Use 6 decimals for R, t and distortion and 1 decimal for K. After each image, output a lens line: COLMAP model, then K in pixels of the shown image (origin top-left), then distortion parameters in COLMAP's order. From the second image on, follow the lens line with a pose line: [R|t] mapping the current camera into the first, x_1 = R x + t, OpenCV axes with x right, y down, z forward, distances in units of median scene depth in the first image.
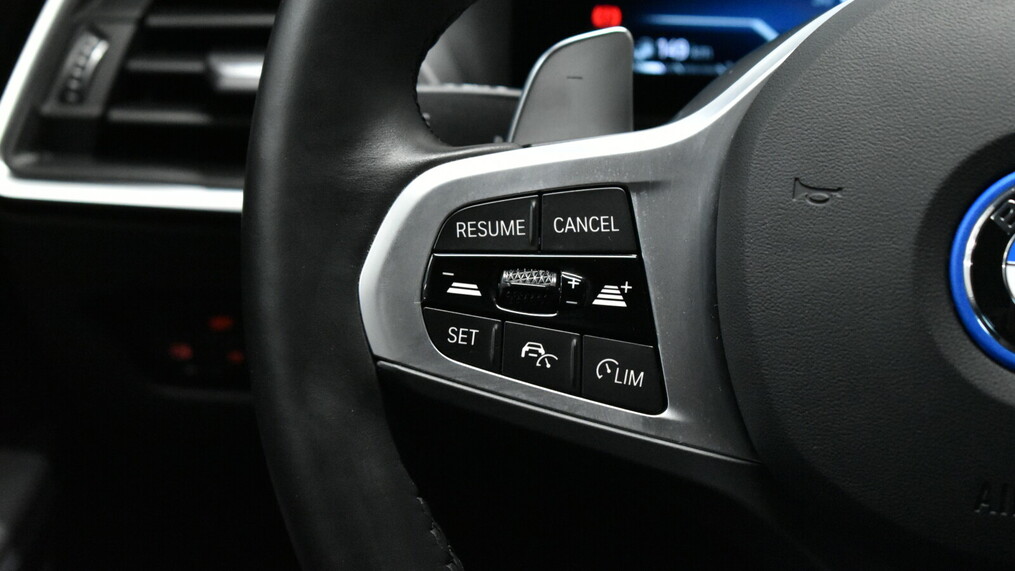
lens RADIAL K [[2281.7, 0, 506.8], [0, 2281.7, 285.1], [0, 0, 1]] dist [-0.073105, 0.000000]
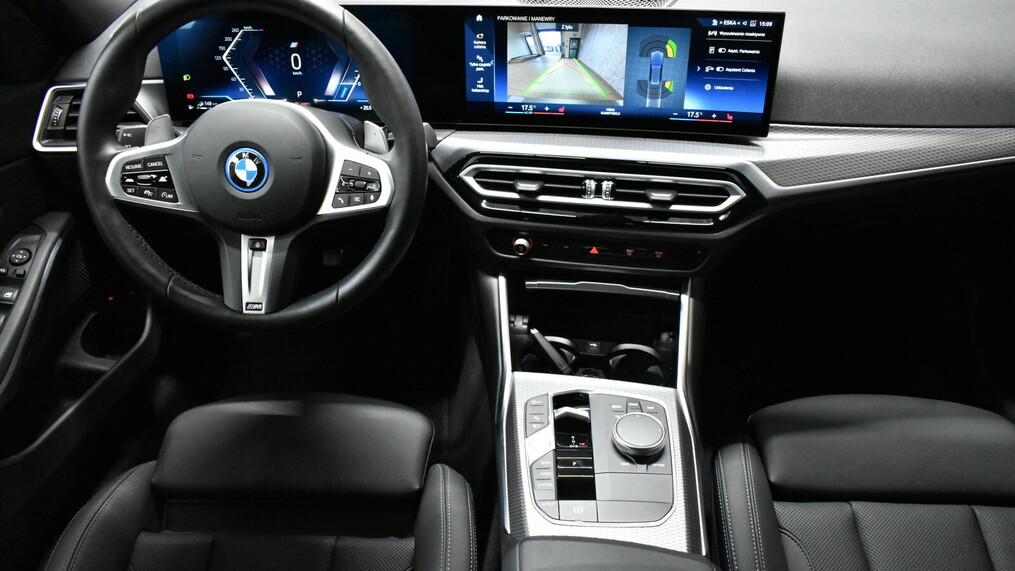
lens RADIAL K [[776.5, 0, 507.2], [0, 776.5, 294.6], [0, 0, 1]] dist [-0.031406, 0.020997]
pose [[0.976704, -0.106295, 0.186414, 0.418676], [0.055663, 0.964460, 0.258298, -0.137887], [-0.207245, -0.241905, 0.947909, -0.722781]]
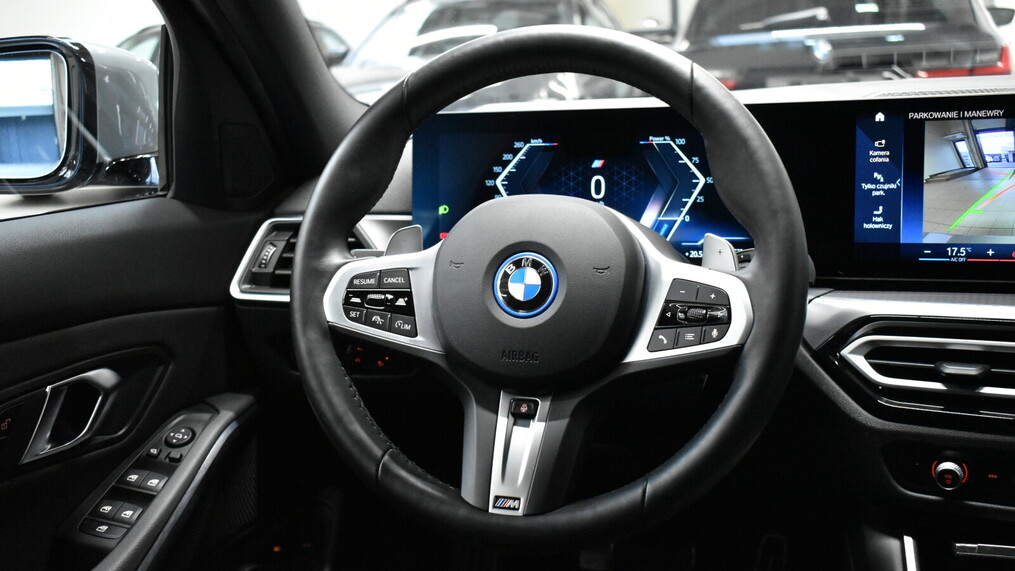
lens RADIAL K [[1123.3, 0, 503.4], [0, 1123.3, 289.9], [0, 0, 1]] dist [-0.025116, 0.000000]
pose [[0.997806, -0.008410, -0.065668, 0.292182], [-0.001186, 0.989468, -0.144745, 0.215792], [0.066194, 0.144505, 0.987288, -0.547914]]
